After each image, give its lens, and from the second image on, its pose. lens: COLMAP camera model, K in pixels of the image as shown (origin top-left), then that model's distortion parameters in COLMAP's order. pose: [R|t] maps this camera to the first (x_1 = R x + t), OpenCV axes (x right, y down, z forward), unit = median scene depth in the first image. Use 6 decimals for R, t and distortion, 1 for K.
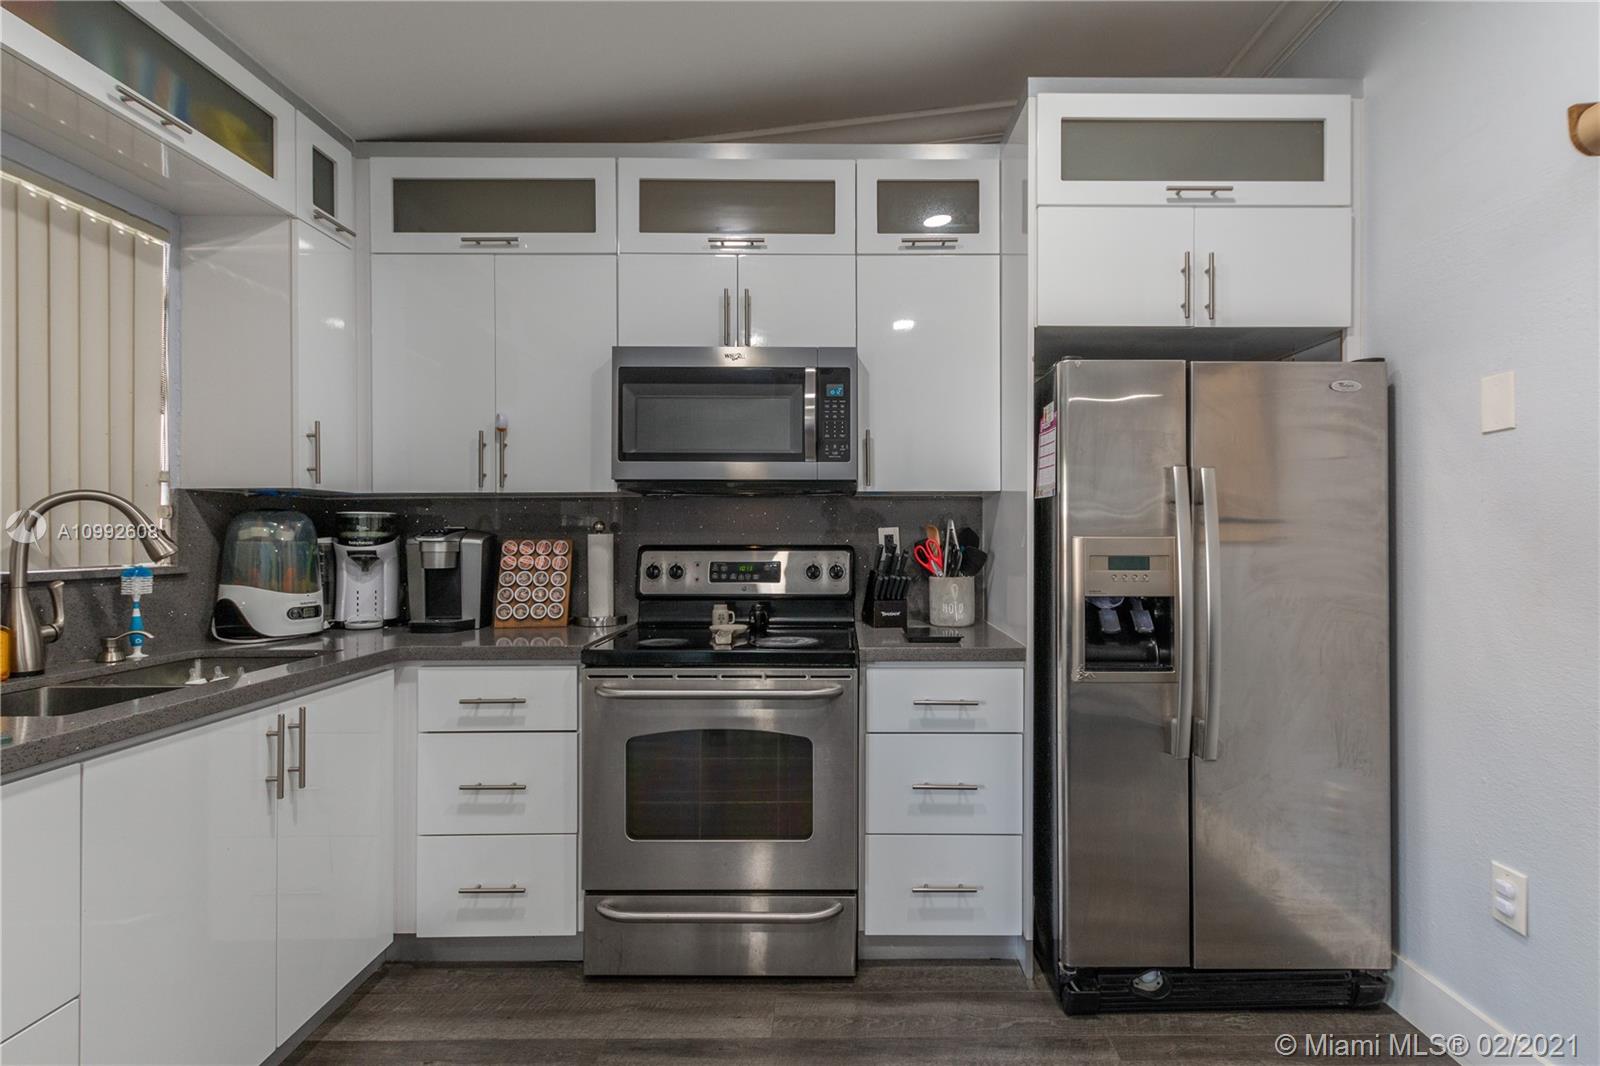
lens RADIAL K [[752.5, 0, 843.6], [0, 752.5, 531.2], [0, 0, 1]] dist [0.004896, -0.000003]
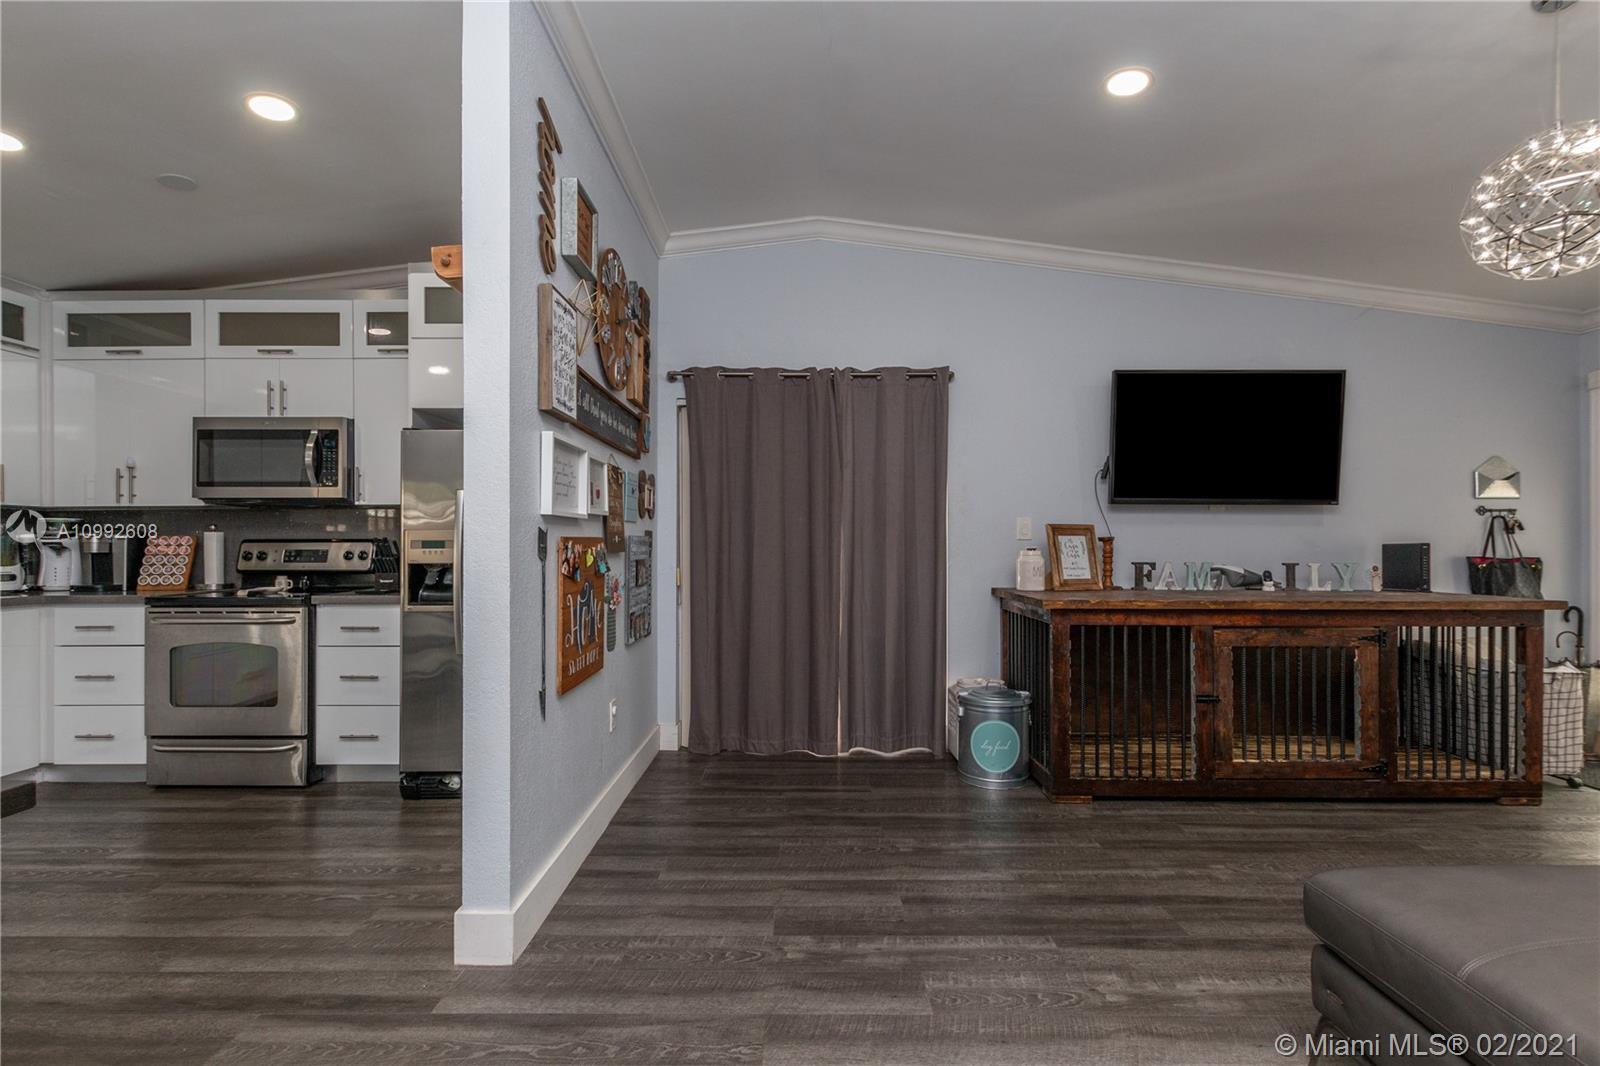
lens RADIAL K [[733.6, 0, 800.2], [0, 733.6, 543.5], [0, 0, 1]] dist [0.003249, 0.000200]
pose [[0.999888, -0.002701, -0.014707, 1.111564], [0.002691, 0.999996, -0.000751, 0.038418], [0.014709, 0.000711, 0.999892, -0.627112]]
